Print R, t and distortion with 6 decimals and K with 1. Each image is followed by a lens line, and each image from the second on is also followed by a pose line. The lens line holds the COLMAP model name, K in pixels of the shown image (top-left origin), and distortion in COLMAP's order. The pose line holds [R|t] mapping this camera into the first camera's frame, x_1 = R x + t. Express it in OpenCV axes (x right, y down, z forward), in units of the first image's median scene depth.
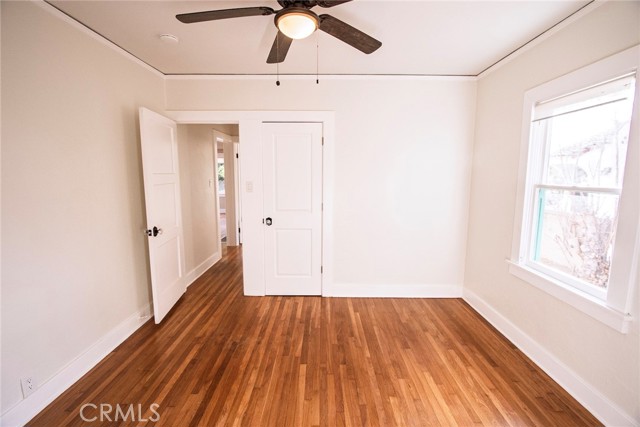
lens RADIAL K [[288.5, 0, 321.4], [0, 288.5, 207.8], [0, 0, 1]] dist [-0.016532, 0.000195]
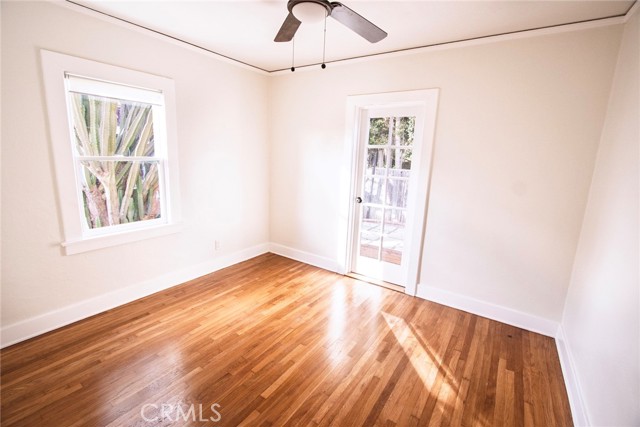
lens RADIAL K [[288.5, 0, 321.4], [0, 288.5, 207.8], [0, 0, 1]] dist [-0.016532, 0.000195]
pose [[-0.835349, -0.138896, 0.531883, -0.596159], [0.023496, 0.957648, 0.286982, -0.199029], [-0.549217, 0.252228, -0.796707, 1.535022]]
